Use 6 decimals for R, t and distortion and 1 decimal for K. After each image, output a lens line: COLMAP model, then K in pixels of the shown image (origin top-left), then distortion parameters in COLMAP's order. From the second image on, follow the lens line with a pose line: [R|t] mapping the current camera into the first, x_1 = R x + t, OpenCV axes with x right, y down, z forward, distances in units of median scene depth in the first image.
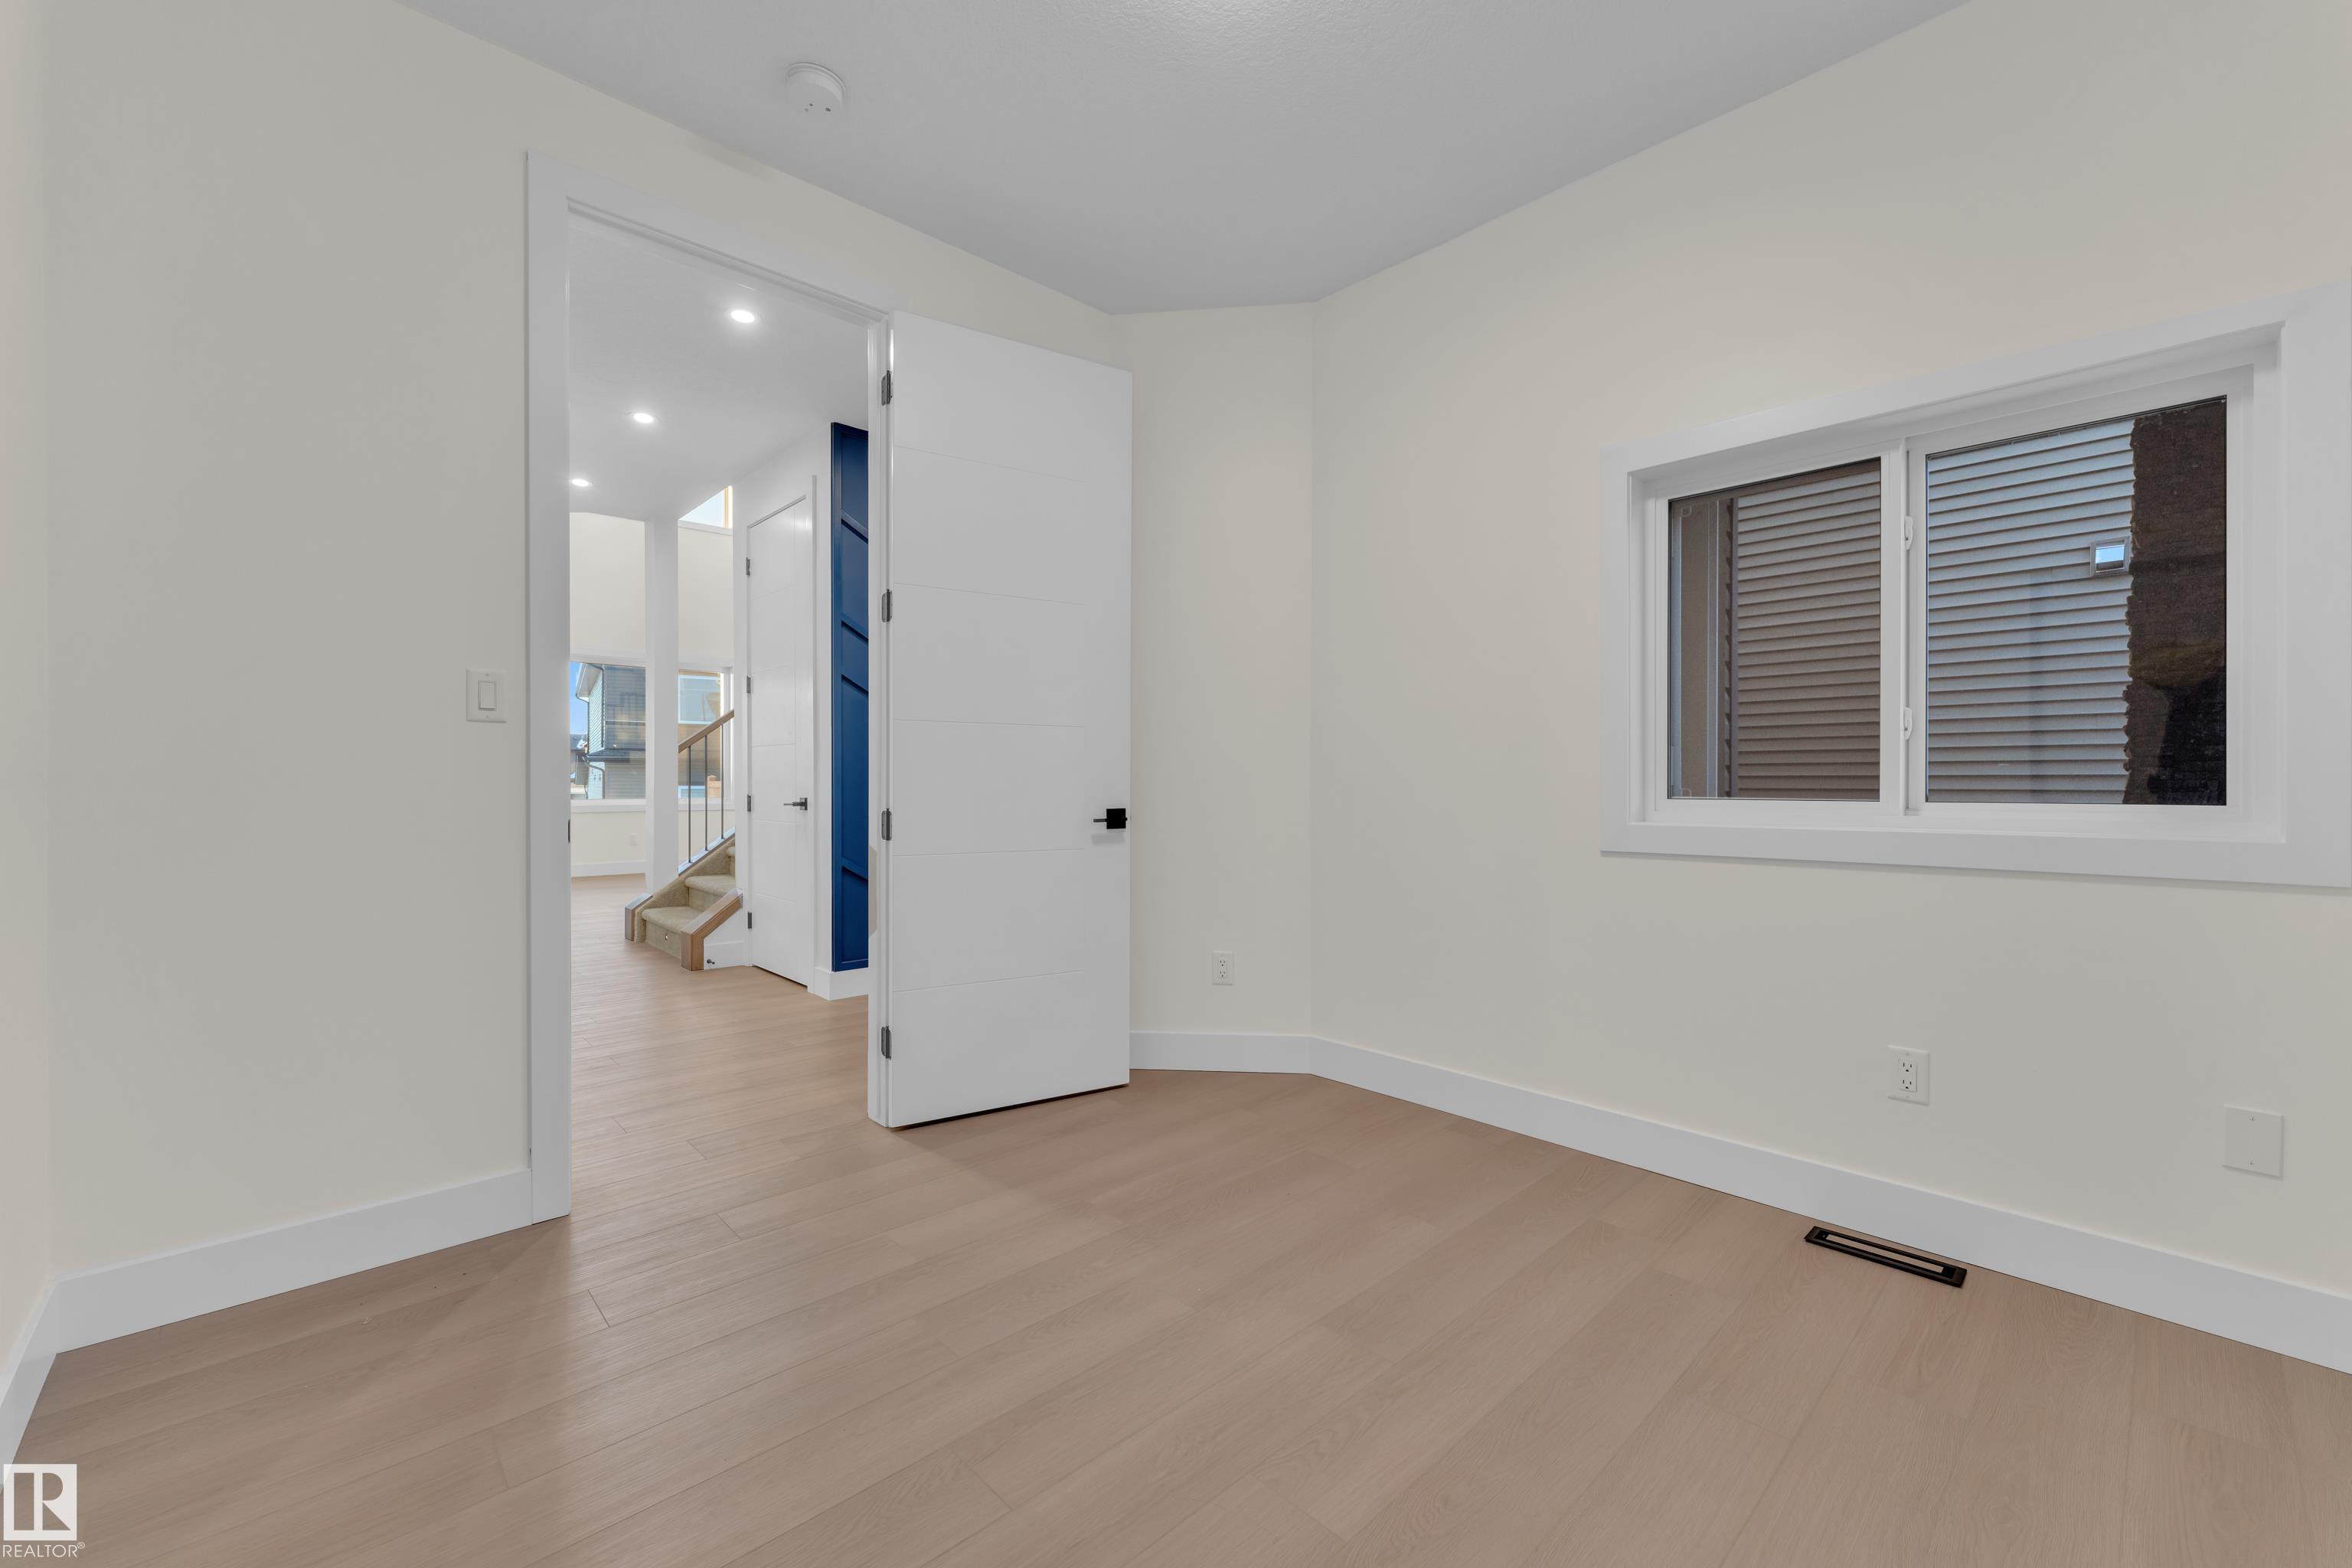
lens RADIAL K [[947.9, 0, 1174.2], [0, 947.9, 785.9], [0, 0, 1]] dist [0.001136, 0.000326]
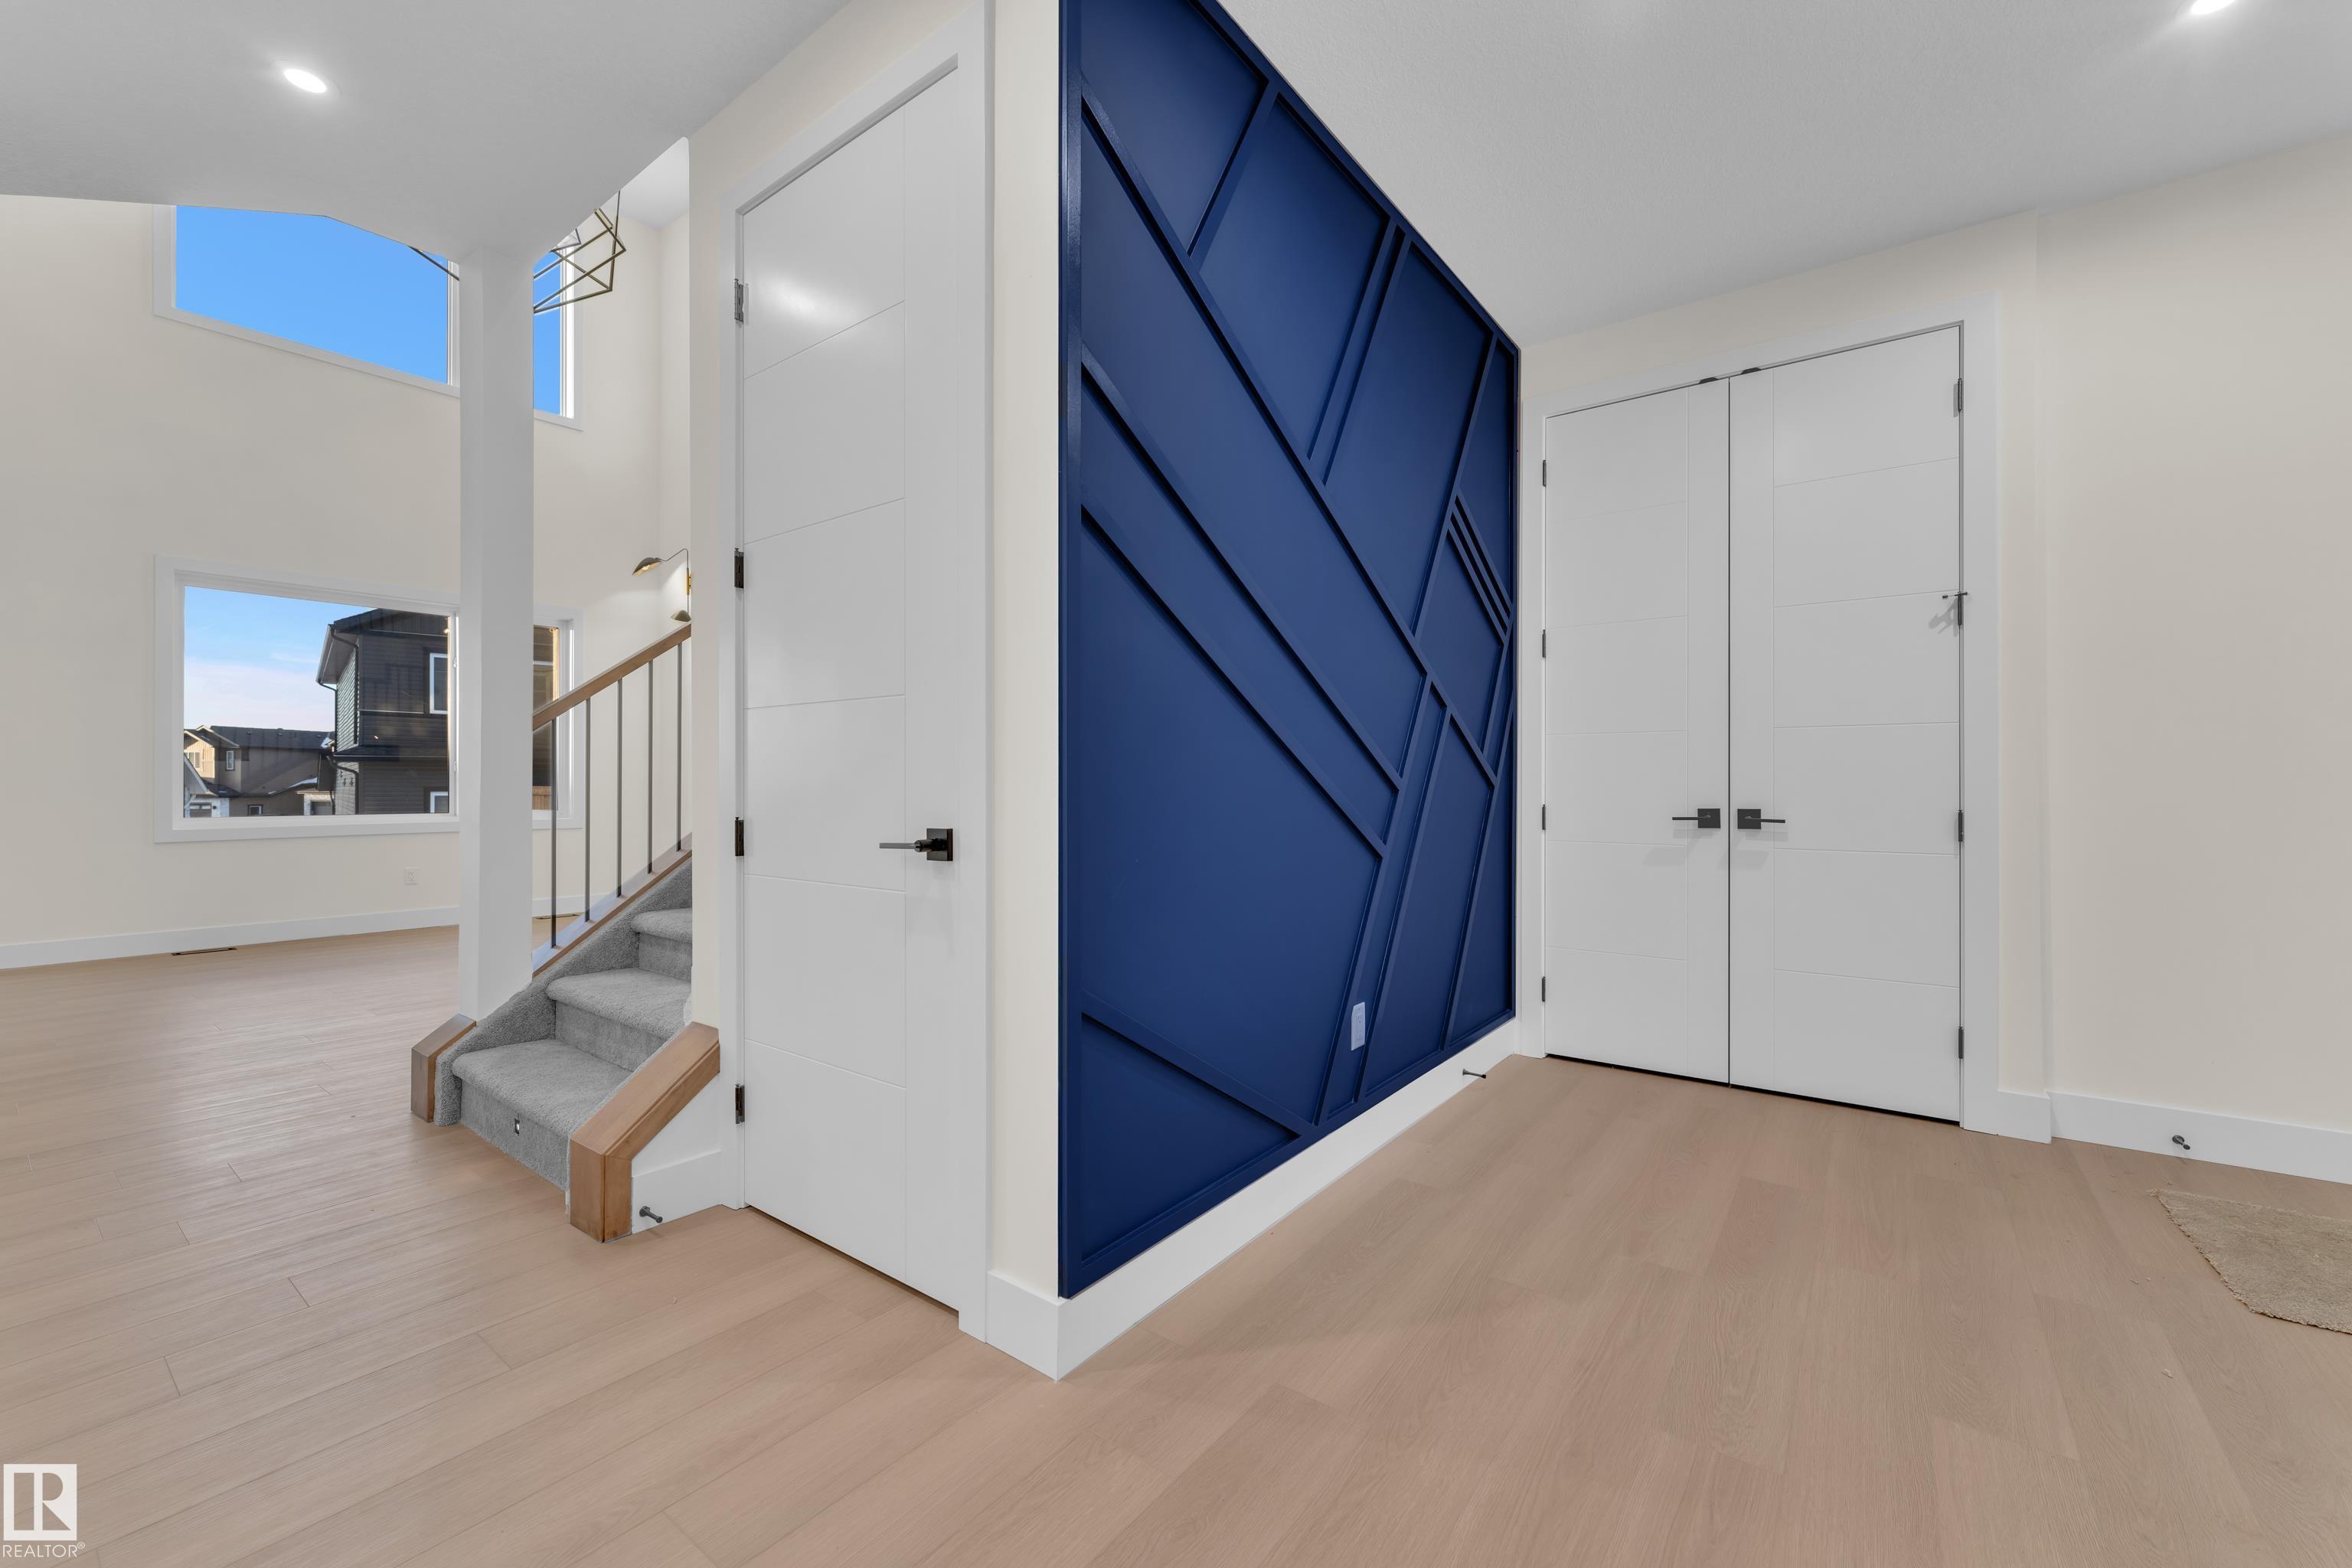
lens RADIAL K [[937.8, 0, 1175.6], [0, 937.8, 789.3], [0, 0, 1]] dist [0.002015, -0.000809]
pose [[0.984586, 0.001074, 0.174897, -0.285125], [-0.000533, 0.999995, -0.003142, -0.002717], [-0.174899, 0.003000, 0.984582, 0.469821]]
